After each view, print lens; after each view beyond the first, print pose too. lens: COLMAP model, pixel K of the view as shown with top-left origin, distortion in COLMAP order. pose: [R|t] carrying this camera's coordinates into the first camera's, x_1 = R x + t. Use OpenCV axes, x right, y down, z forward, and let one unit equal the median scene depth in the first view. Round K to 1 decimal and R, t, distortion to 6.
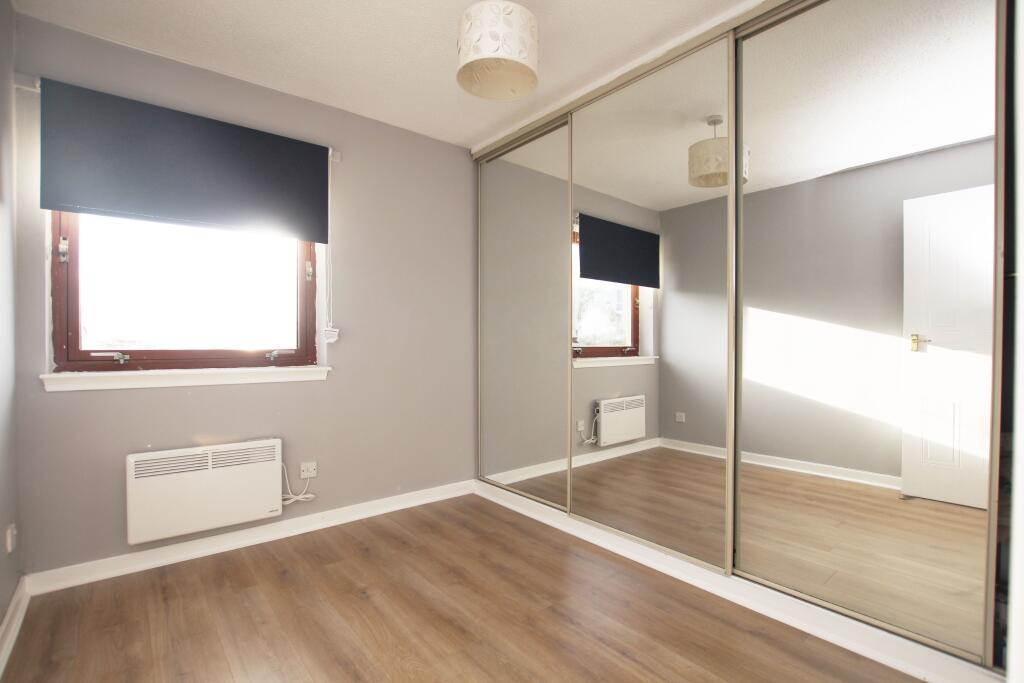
lens RADIAL K [[474.6, 0, 511.4], [0, 474.6, 344.1], [0, 0, 1]] dist [-0.020560, -0.000239]
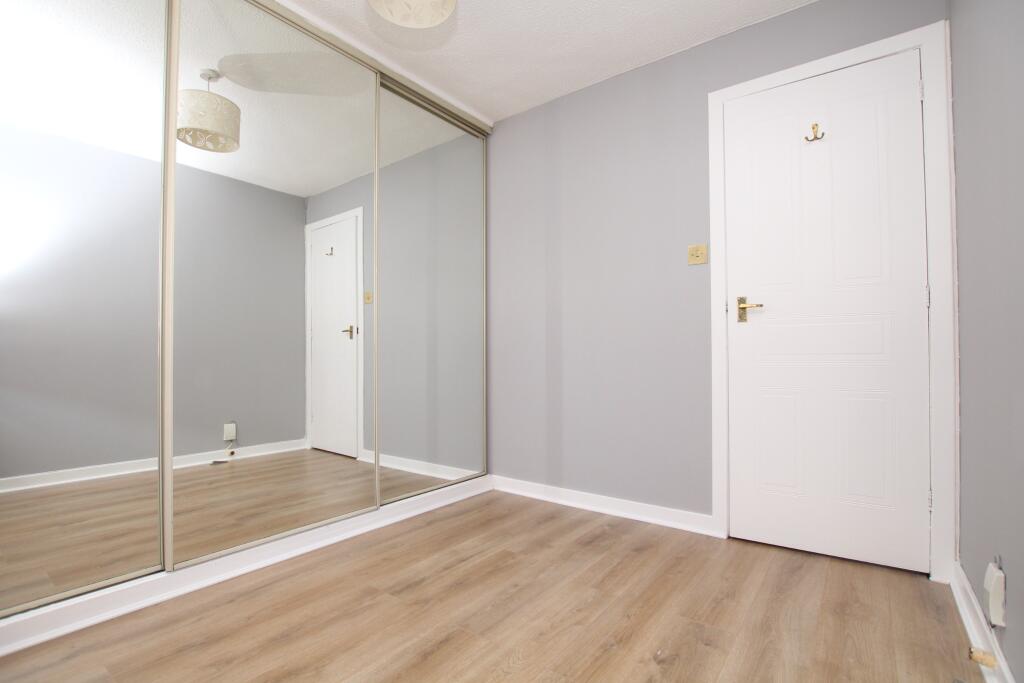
lens RADIAL K [[474.6, 0, 511.3], [0, 474.6, 347.4], [0, 0, 1]] dist [-0.020560, -0.000239]
pose [[-0.224218, 0.018787, 0.974358, -0.836648], [0.002906, 0.999823, -0.018609, 0.095505], [-0.974535, -0.001341, -0.224233, 0.948419]]
